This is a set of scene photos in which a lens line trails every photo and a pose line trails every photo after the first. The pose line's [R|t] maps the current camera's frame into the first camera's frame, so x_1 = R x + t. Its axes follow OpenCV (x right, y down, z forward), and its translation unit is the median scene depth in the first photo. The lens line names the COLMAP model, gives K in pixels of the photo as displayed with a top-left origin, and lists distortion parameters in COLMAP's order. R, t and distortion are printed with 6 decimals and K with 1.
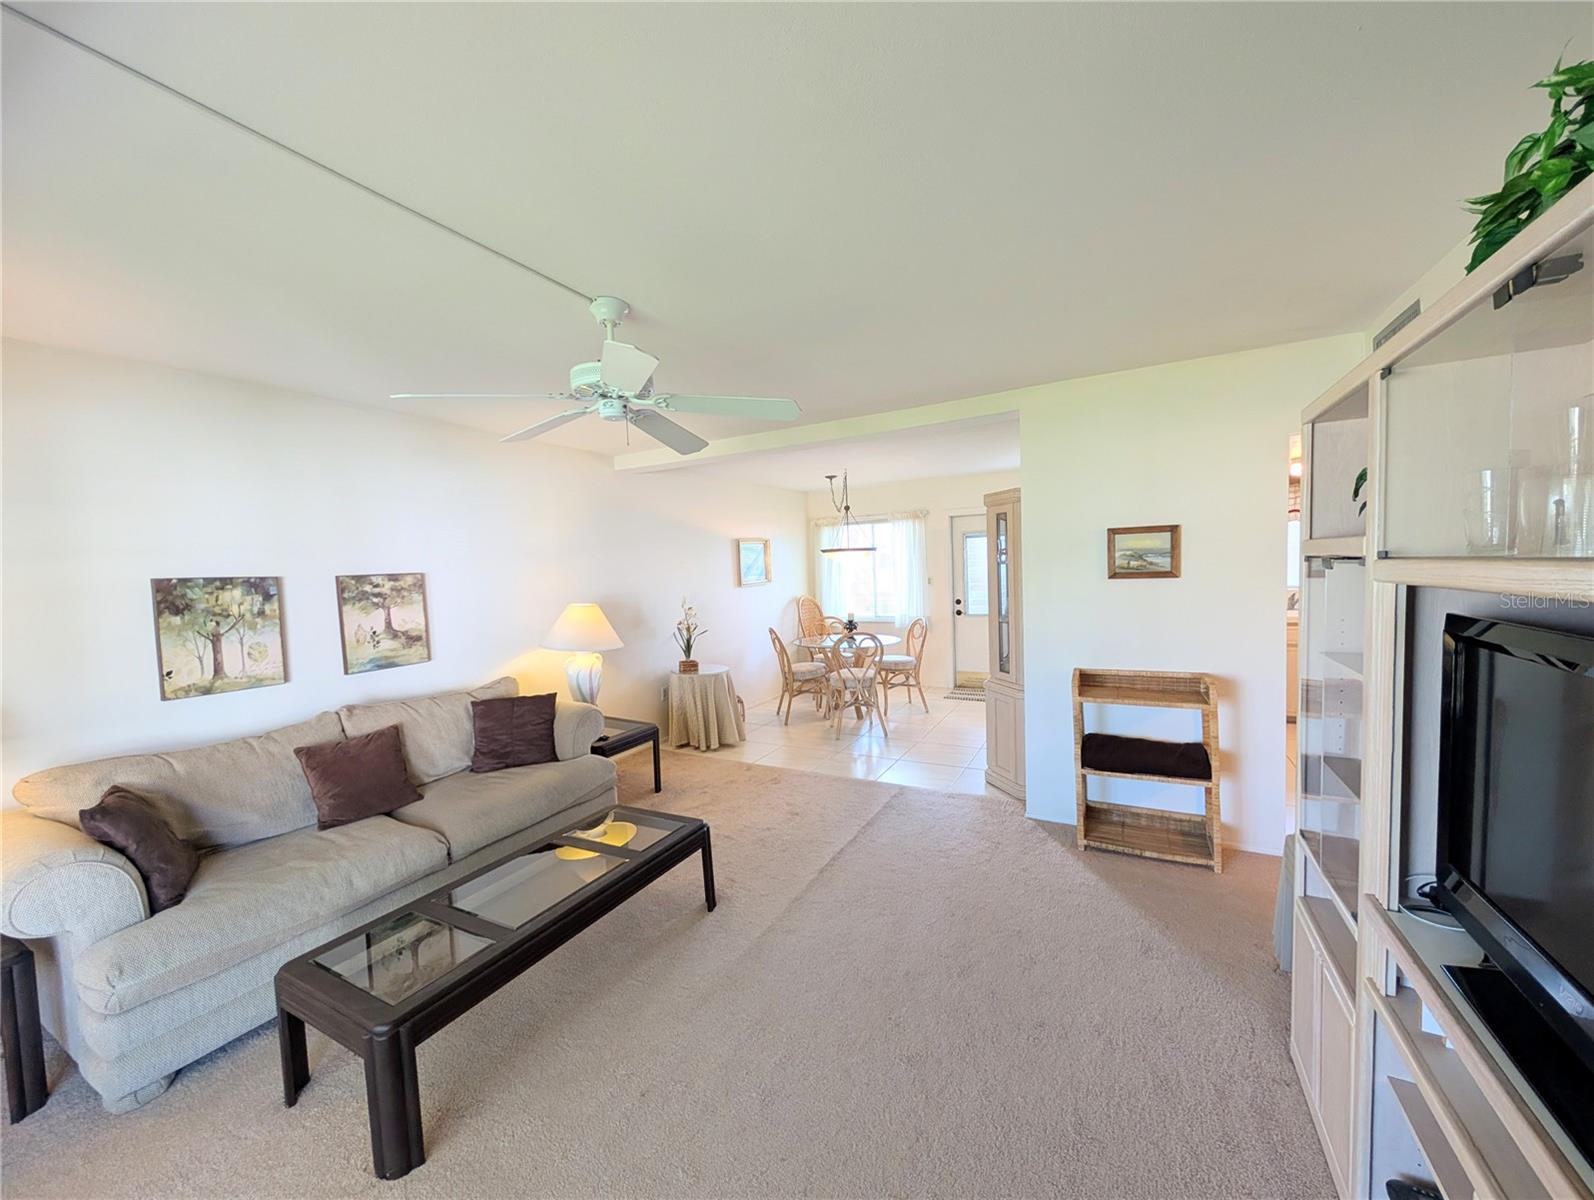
lens RADIAL K [[603.2, 0, 795.3], [0, 603.2, 602.7], [0, 0, 1]] dist [-0.000395, 0.000407]
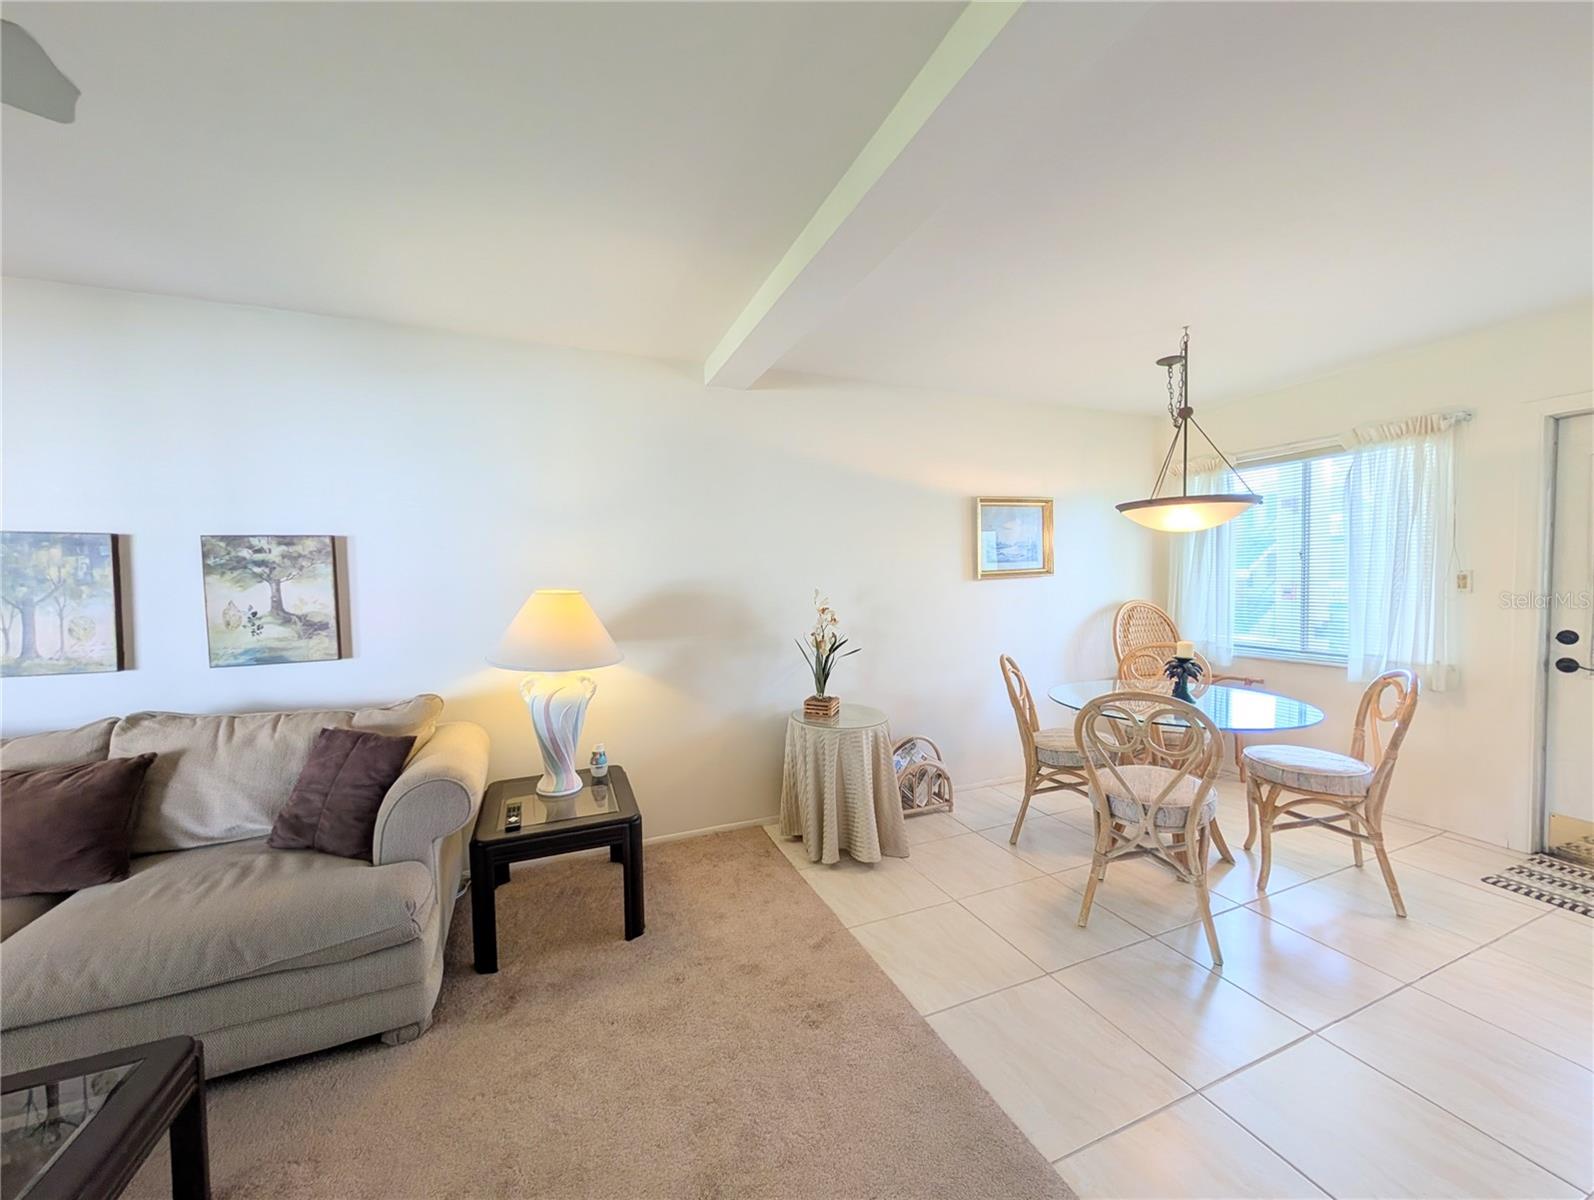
lens RADIAL K [[603.2, 0, 795.3], [0, 603.2, 600.1], [0, 0, 1]] dist [-0.000395, 0.000407]
pose [[0.775854, 0.052866, -0.628693, 0.277276], [-0.051685, 0.998460, 0.020177, -0.016379], [0.628791, 0.016839, 0.777392, 0.838057]]
